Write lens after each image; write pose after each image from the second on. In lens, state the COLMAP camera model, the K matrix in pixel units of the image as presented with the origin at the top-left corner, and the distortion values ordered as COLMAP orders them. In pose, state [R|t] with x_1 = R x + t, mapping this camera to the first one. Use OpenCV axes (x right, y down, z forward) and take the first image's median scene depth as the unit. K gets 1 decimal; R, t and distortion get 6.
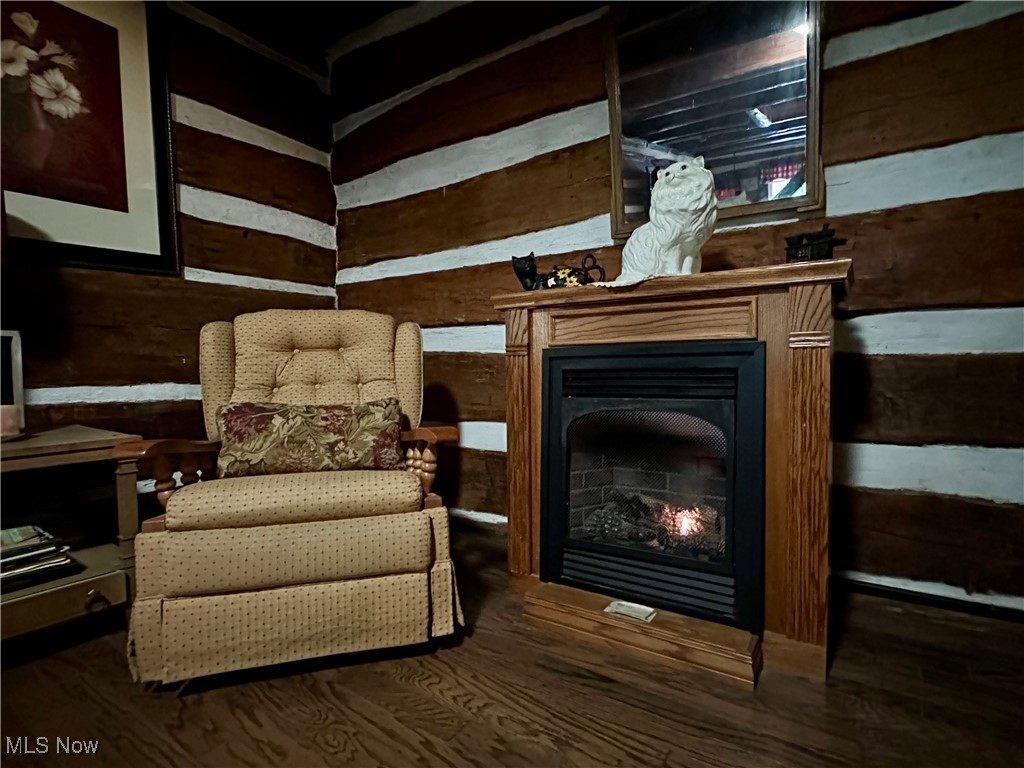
lens RADIAL K [[532.7, 0, 512.0], [0, 532.7, 384.0], [0, 0, 1]] dist [0.002654, 0.001692]
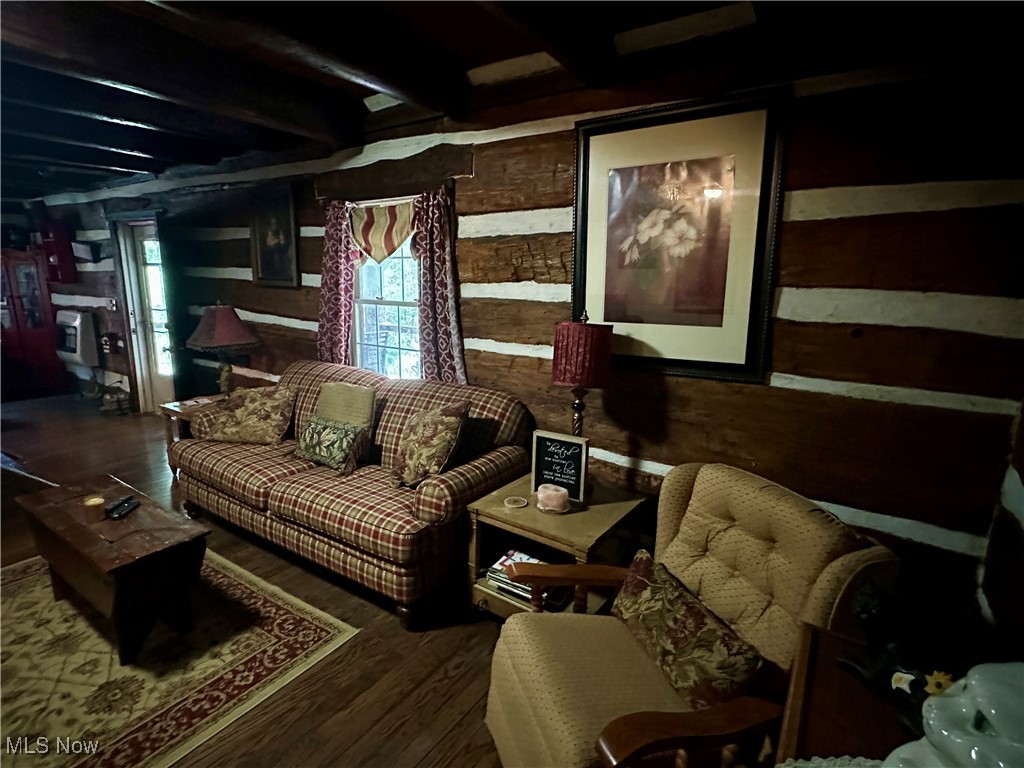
lens RADIAL K [[532.7, 0, 512.0], [0, 532.7, 384.0], [0, 0, 1]] dist [0.002654, 0.001692]
pose [[0.001494, 0.217902, -0.975969, 0.353321], [-0.056738, 0.974417, 0.217469, -0.400801], [0.998388, 0.055049, 0.013819, 0.536429]]
